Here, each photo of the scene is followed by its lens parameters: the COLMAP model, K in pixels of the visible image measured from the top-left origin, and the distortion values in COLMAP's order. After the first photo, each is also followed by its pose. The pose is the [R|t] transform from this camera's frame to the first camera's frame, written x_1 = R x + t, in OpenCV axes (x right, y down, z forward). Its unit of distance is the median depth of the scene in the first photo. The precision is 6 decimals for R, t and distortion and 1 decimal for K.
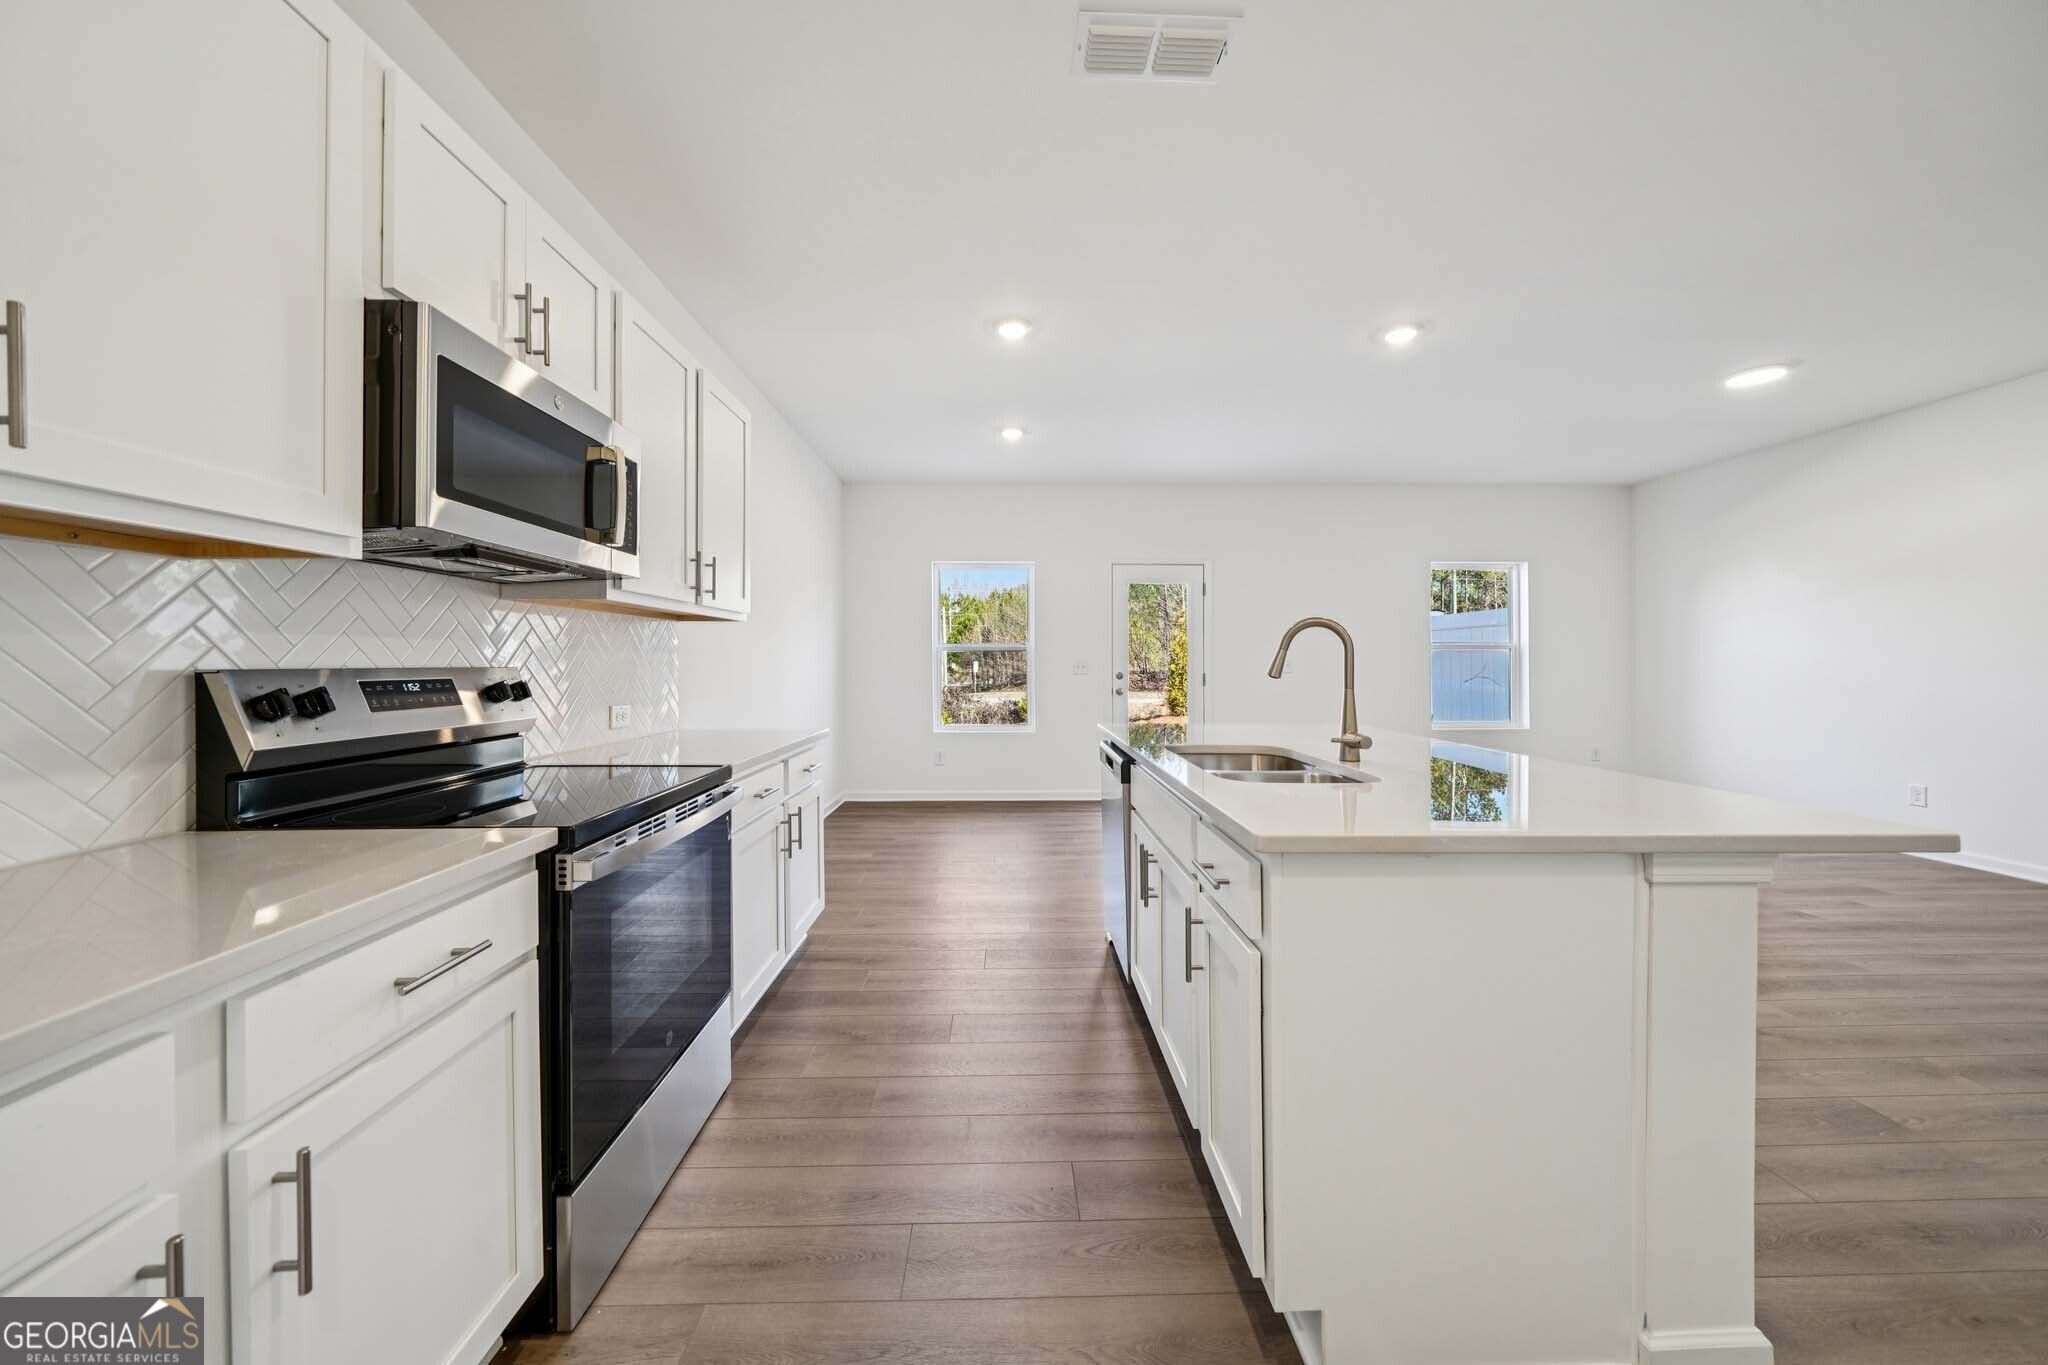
lens RADIAL K [[723.5, 0, 1016.5], [0, 723.5, 663.3], [0, 0, 1]] dist [-0.002844, -0.000190]
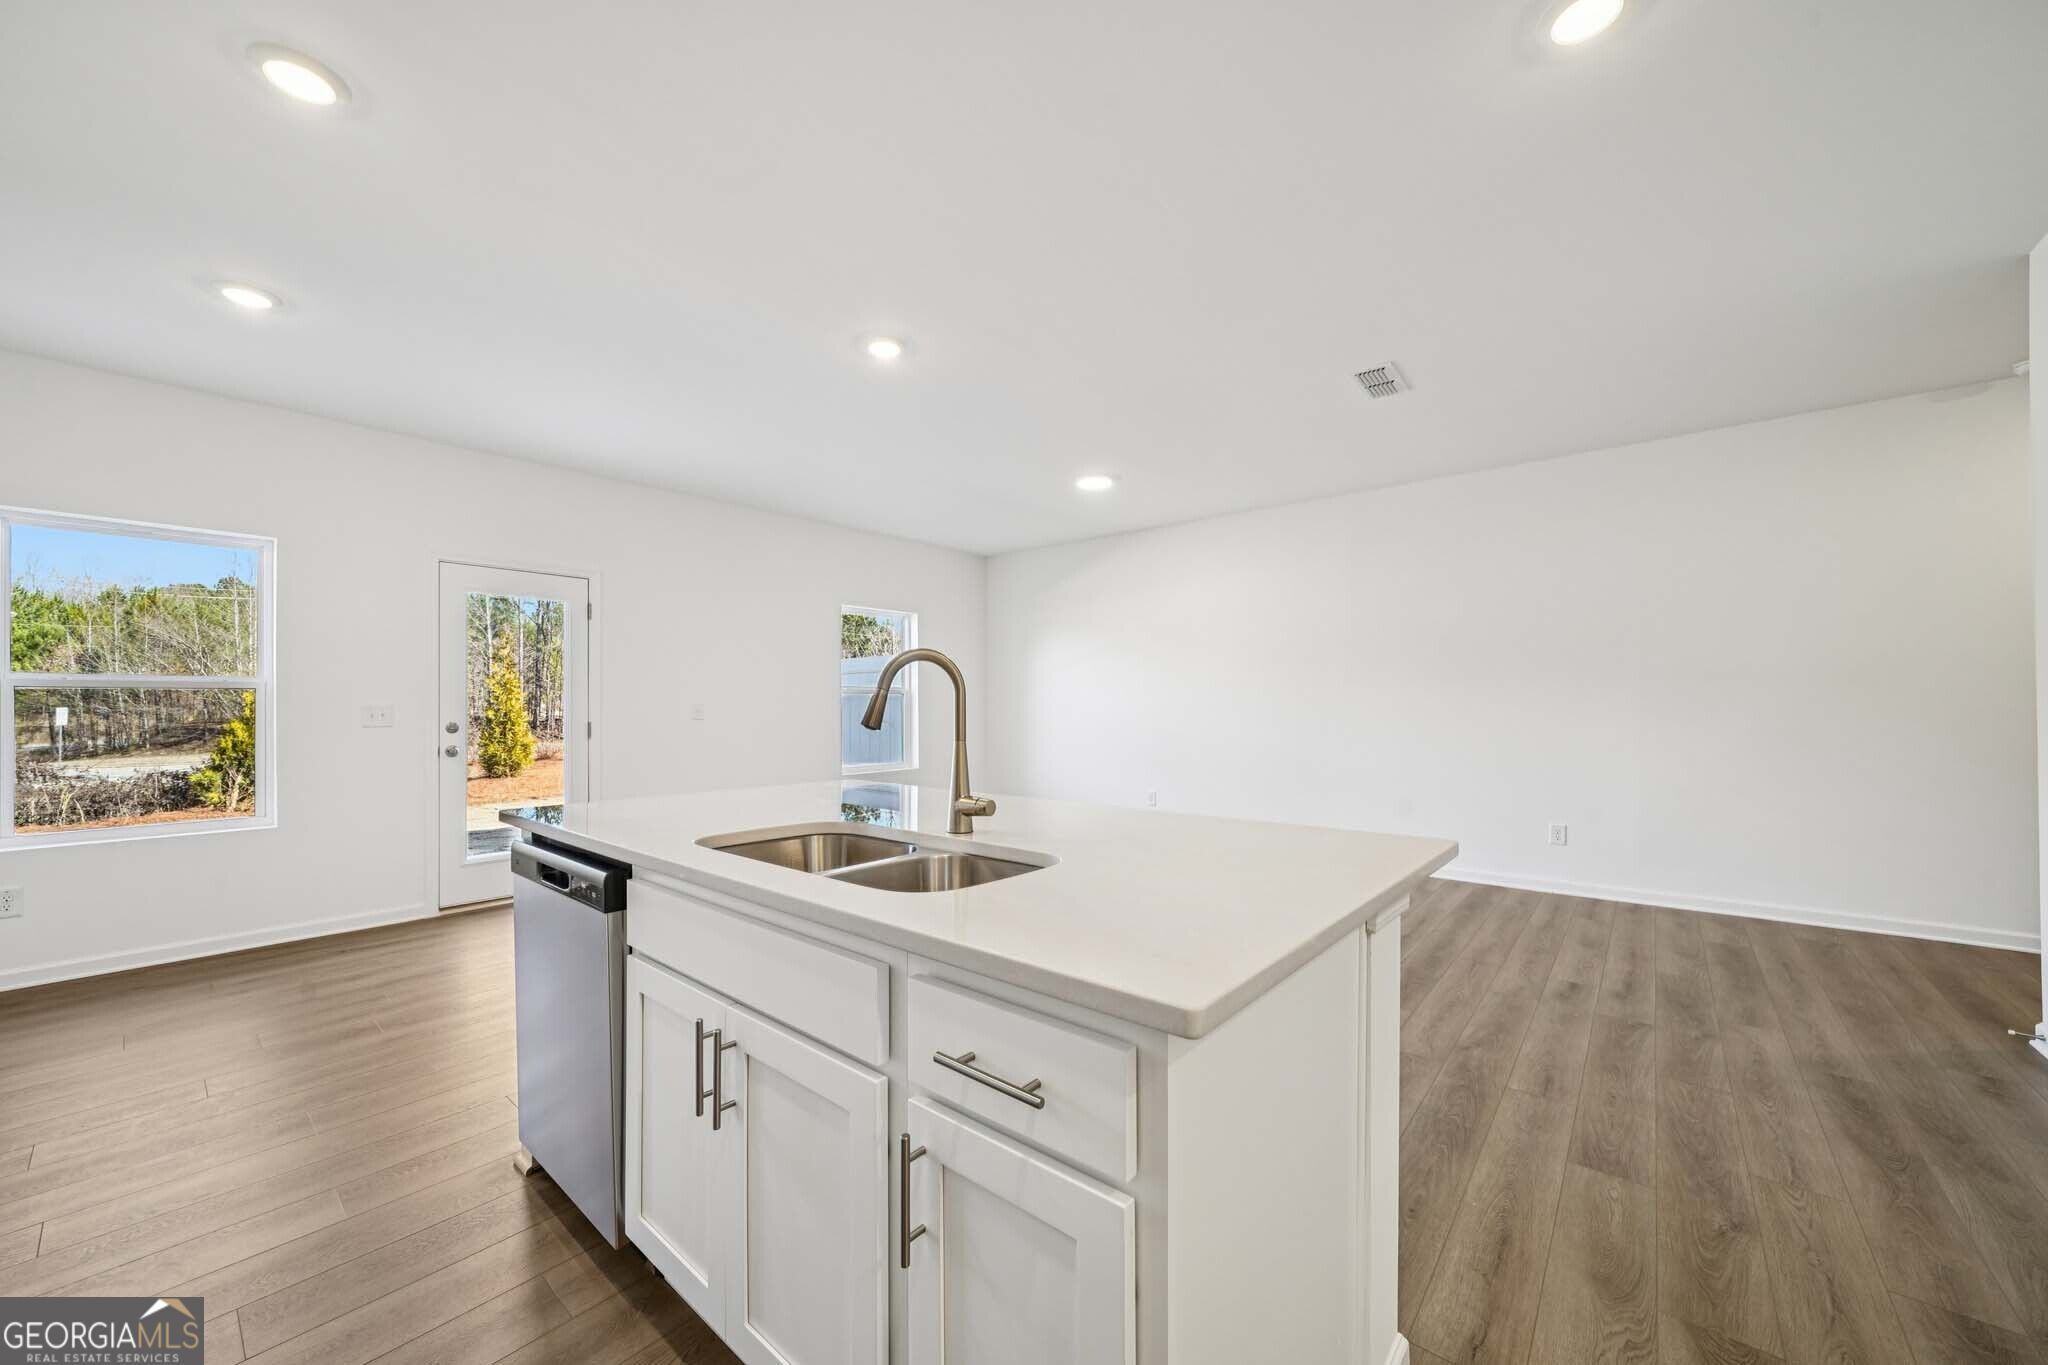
lens RADIAL K [[766.2, 0, 1037.3], [0, 766.2, 694.4], [0, 0, 1]] dist [-0.003986, 0.000490]
pose [[0.656086, 0.009045, 0.754632, -0.036605], [0.004127, 0.999870, -0.015572, -0.000801], [-0.754674, 0.013331, 0.655964, 0.119871]]
